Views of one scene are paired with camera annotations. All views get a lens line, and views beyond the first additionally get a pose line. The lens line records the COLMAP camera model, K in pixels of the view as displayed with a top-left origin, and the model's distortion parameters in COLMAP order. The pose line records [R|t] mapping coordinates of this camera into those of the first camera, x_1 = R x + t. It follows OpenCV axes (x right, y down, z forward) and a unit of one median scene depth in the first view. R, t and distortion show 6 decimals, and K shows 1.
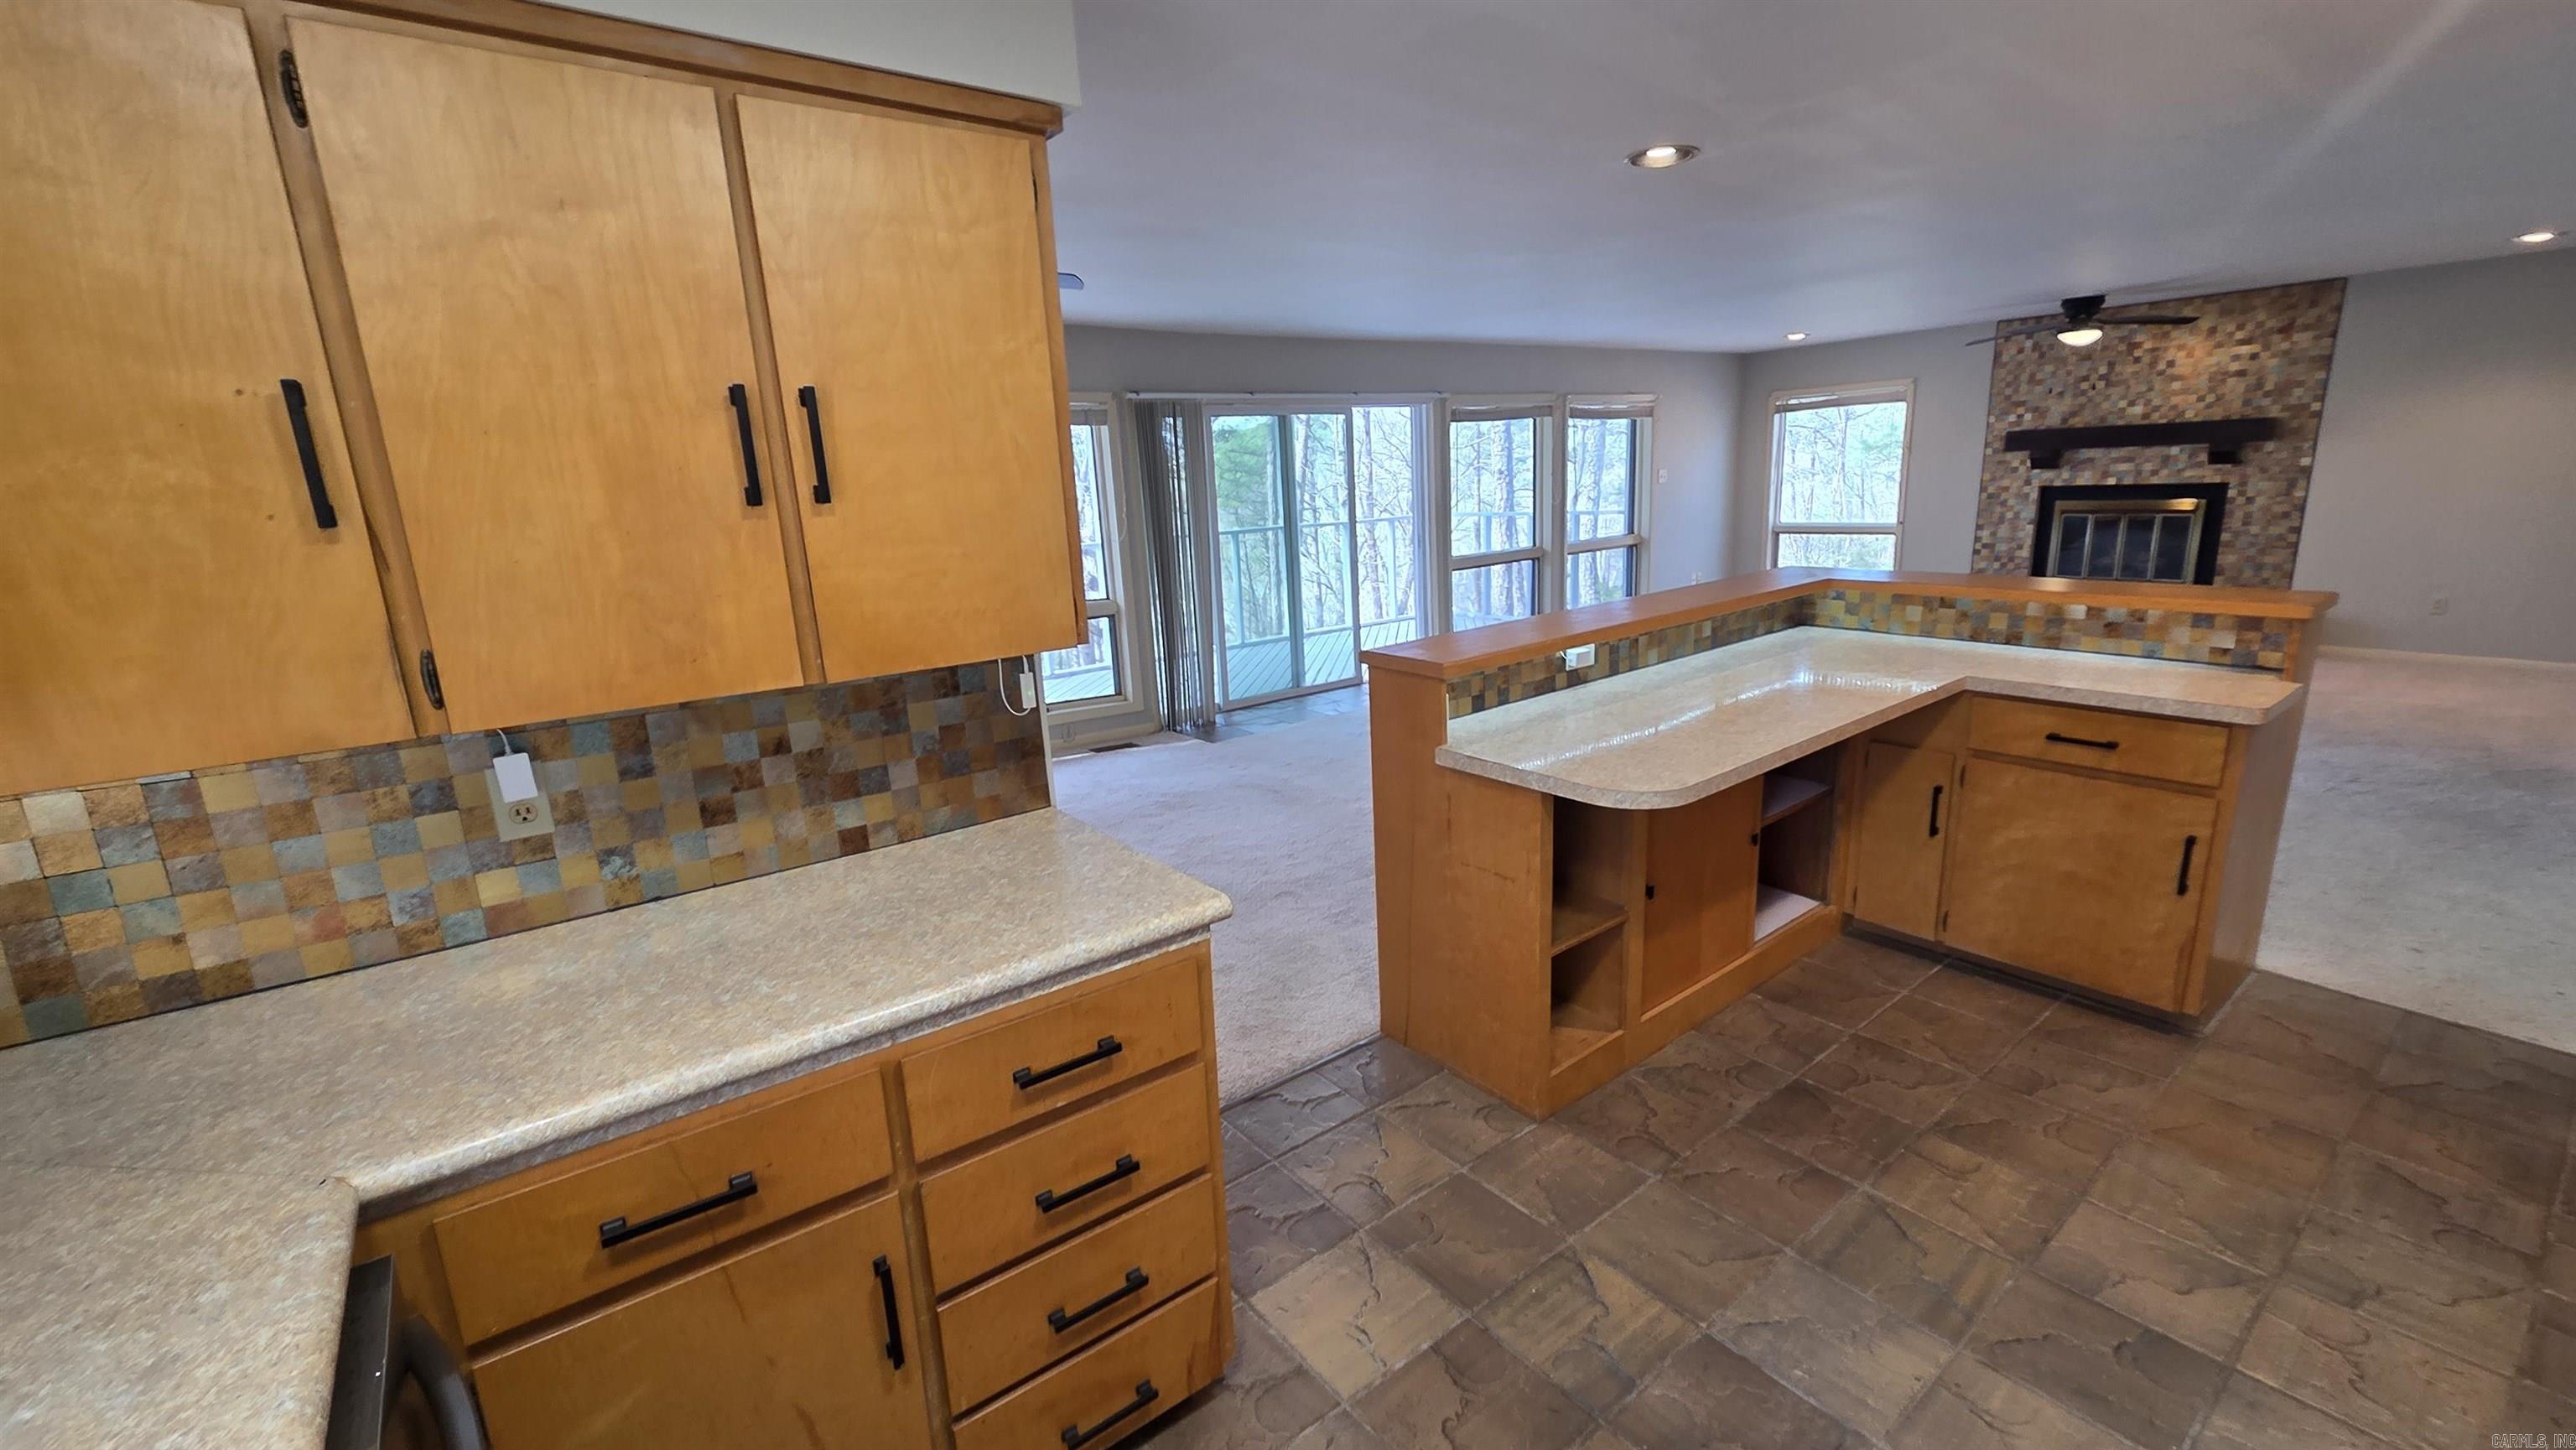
lens RADIAL K [[1051.4, 0, 1282.6], [0, 1051.4, 731.7], [0, 0, 1]] dist [0.004068, -0.000362]
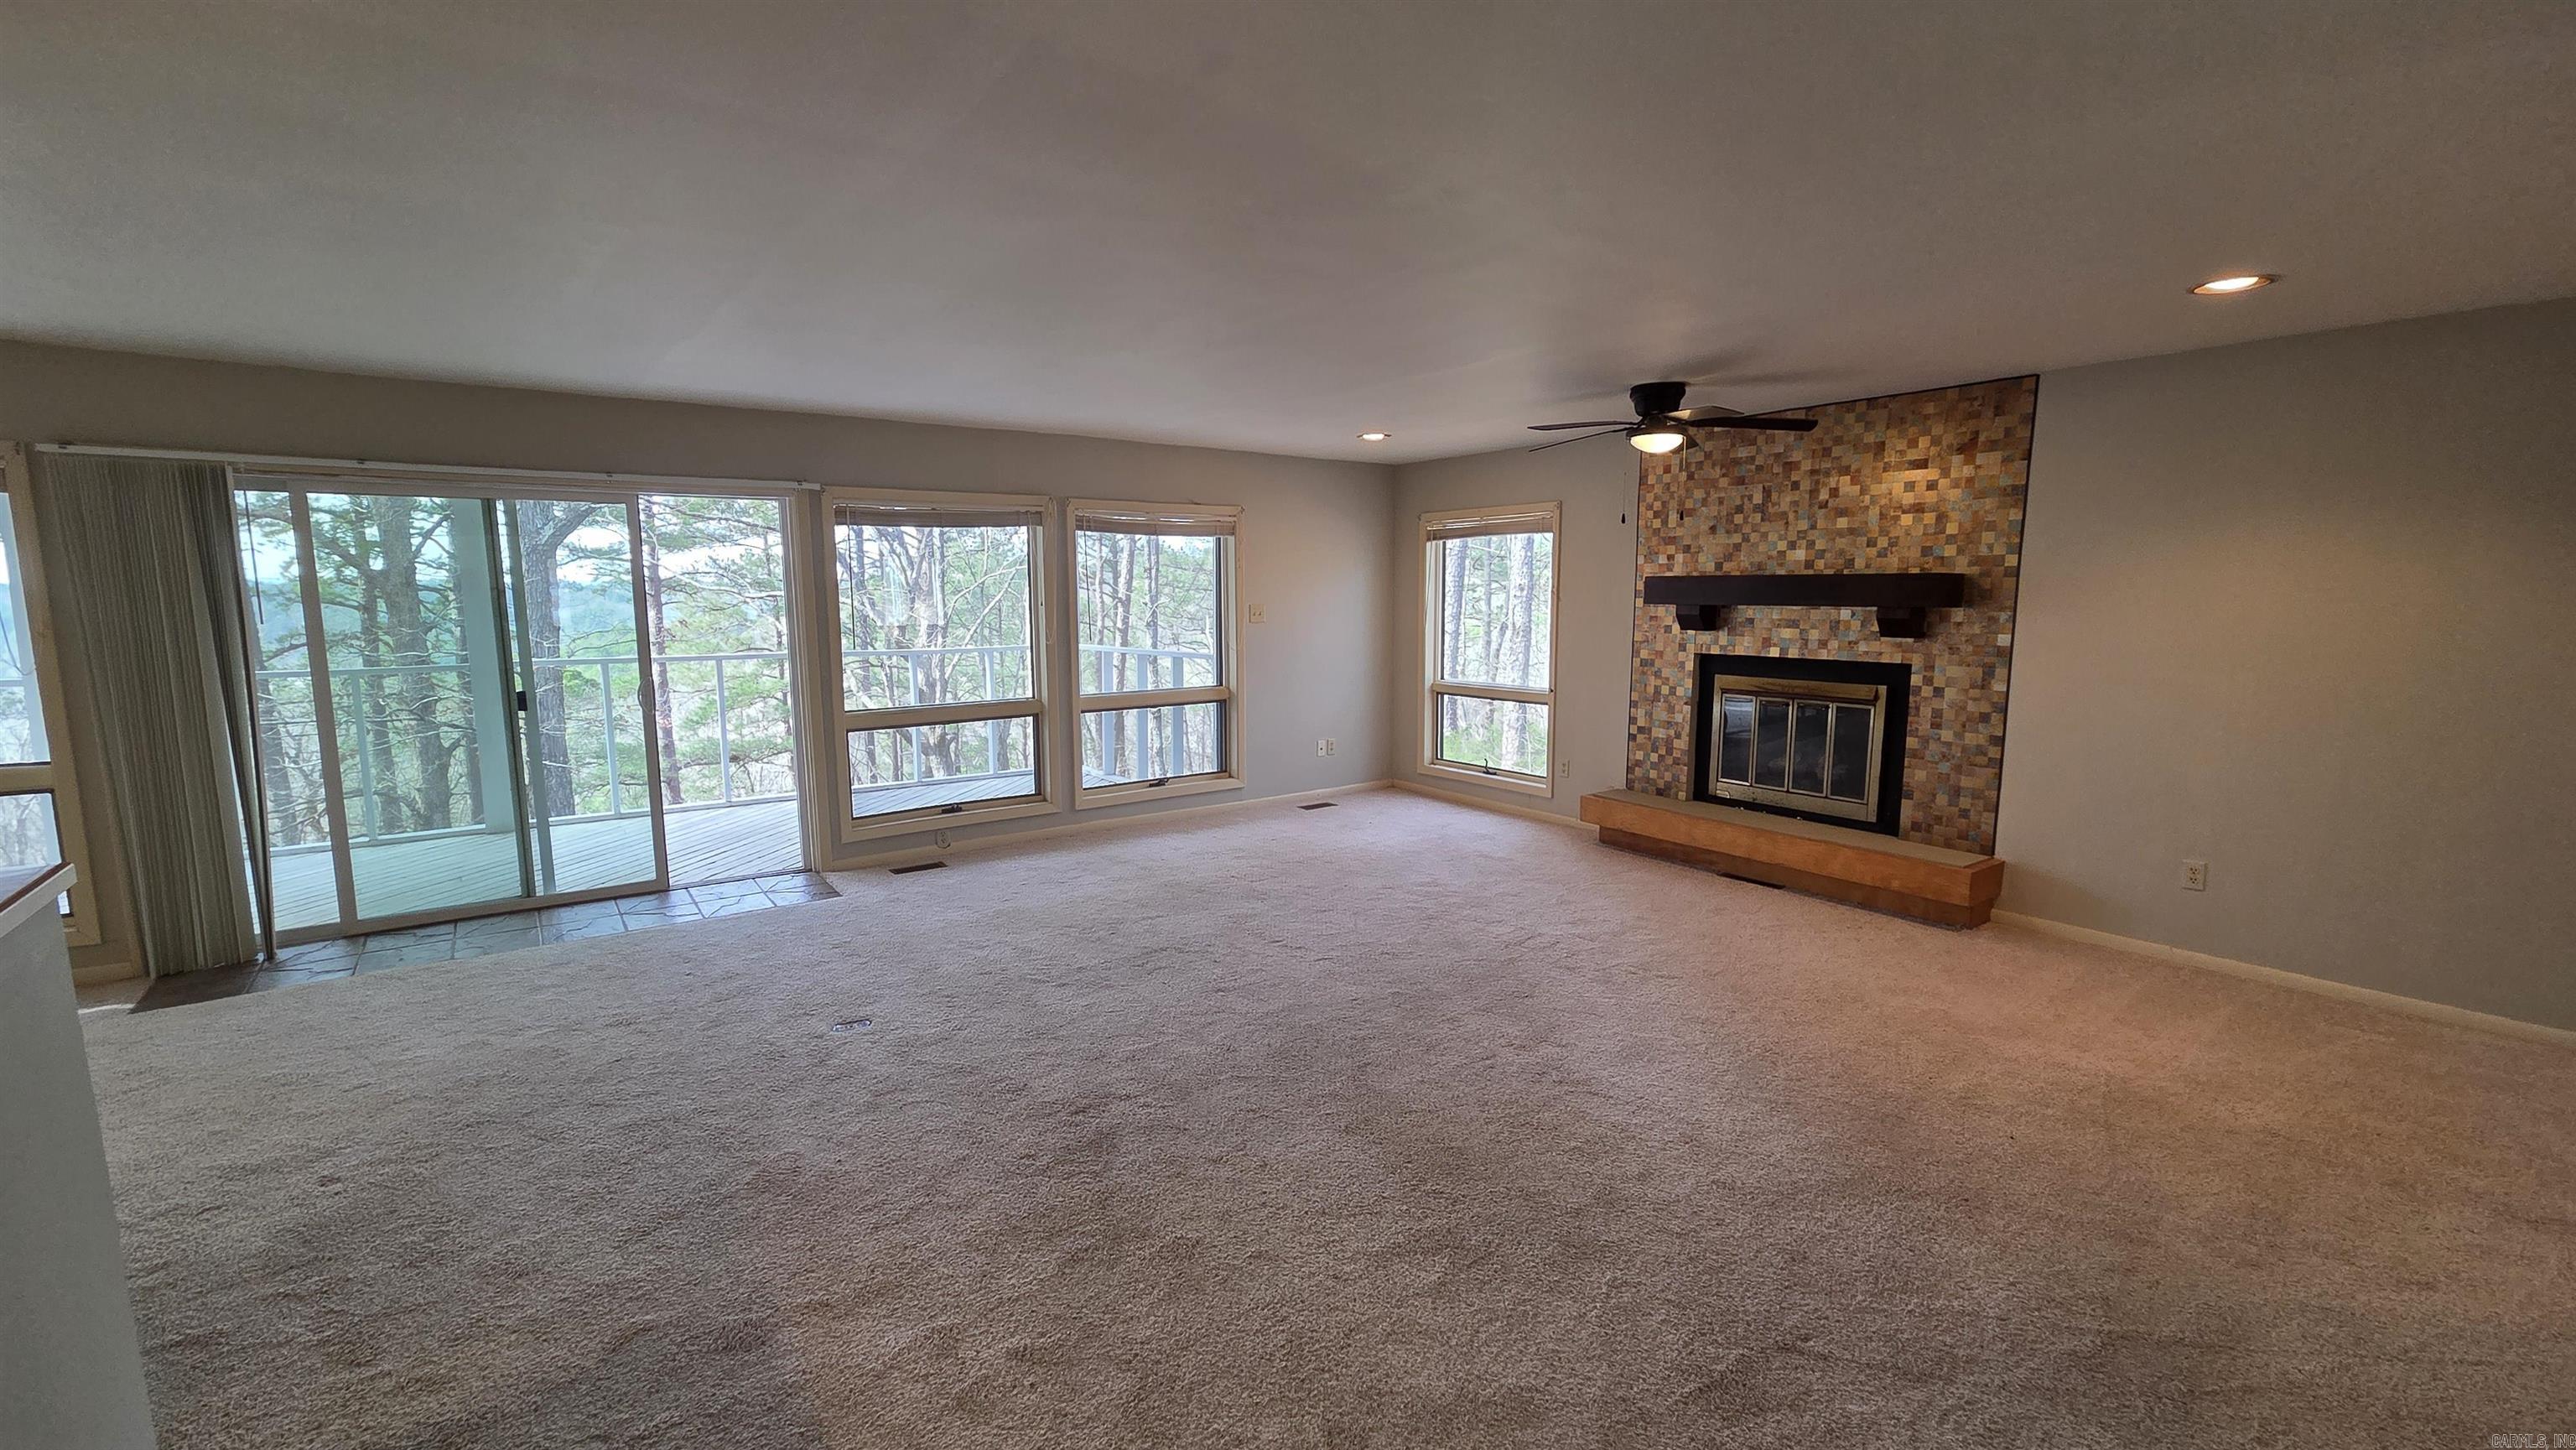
lens RADIAL K [[1051.4, 0, 1273.9], [0, 1051.4, 731.1], [0, 0, 1]] dist [0.004068, -0.000362]
pose [[0.998705, 0.049688, -0.010929, 0.529728], [-0.050573, 0.992990, -0.106834, -0.106821], [0.005544, 0.107248, 0.994217, 0.349028]]
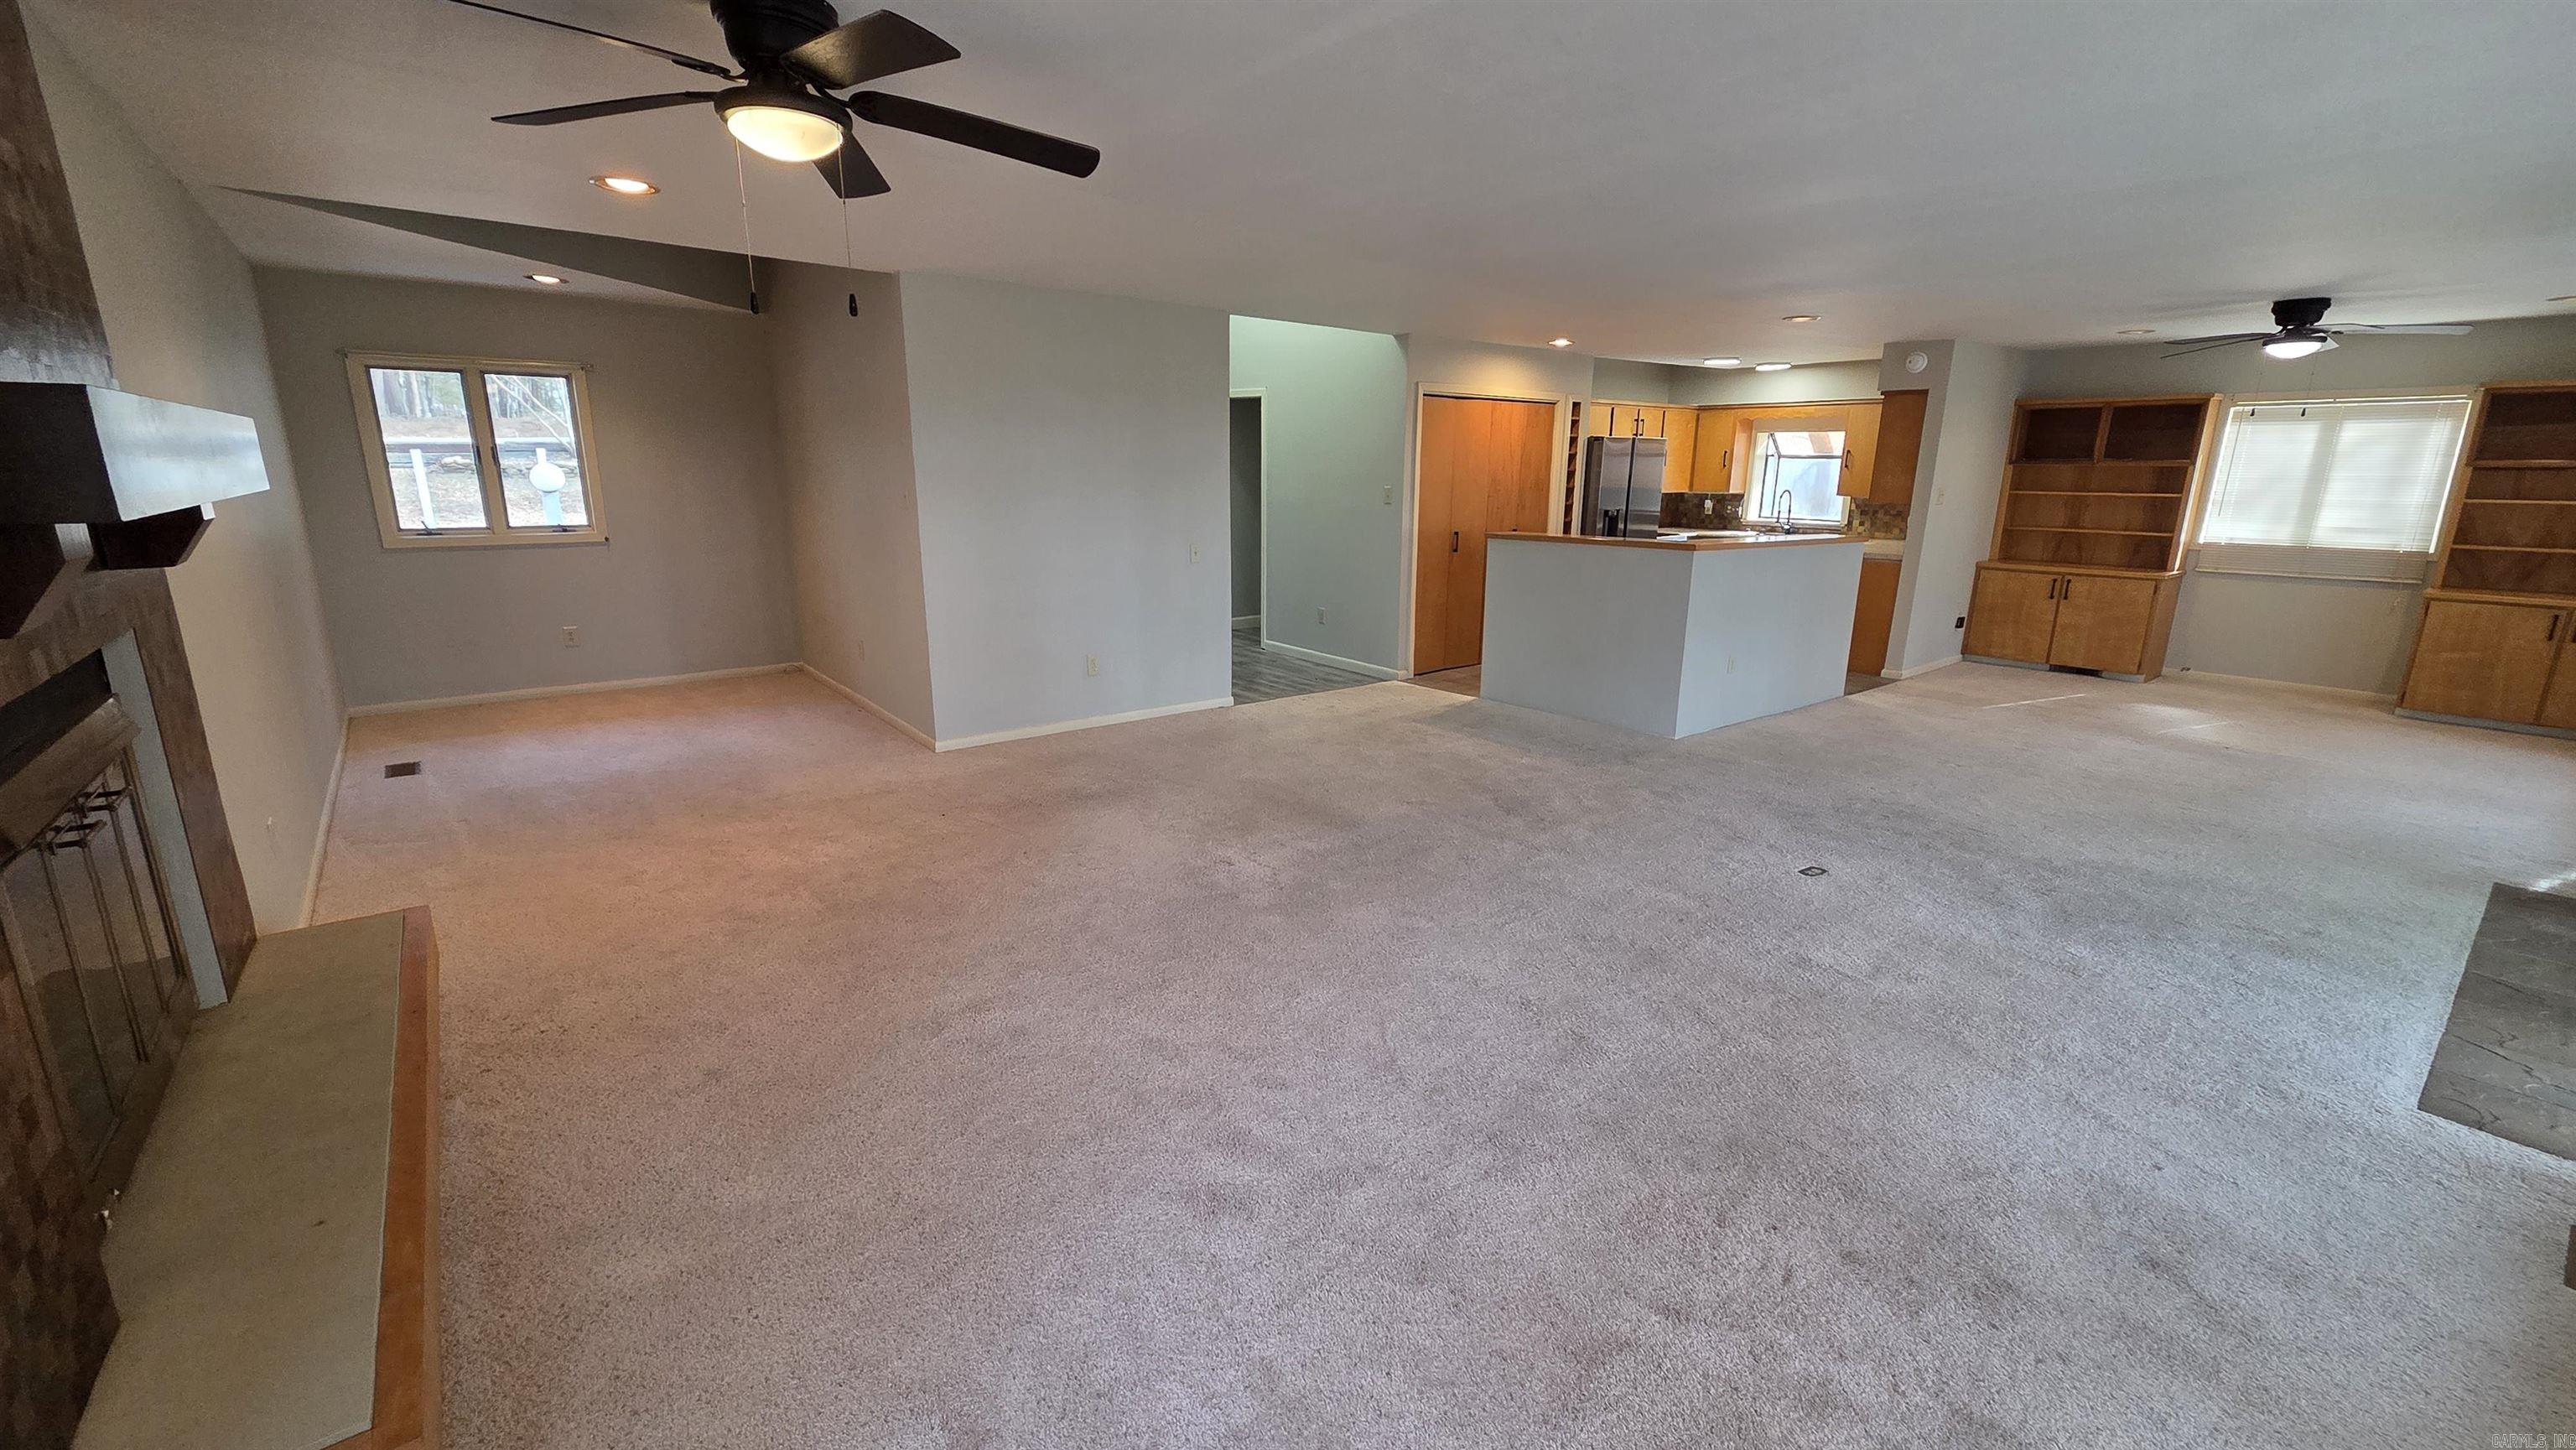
lens RADIAL K [[1051.4, 0, 1295.0], [0, 1051.4, 727.7], [0, 0, 1]] dist [0.004068, -0.000362]
pose [[-0.998793, 0.042665, -0.024338, 0.623977], [0.026245, 0.882388, 0.469790, -0.365200], [0.041519, 0.468584, -0.882443, 1.372636]]
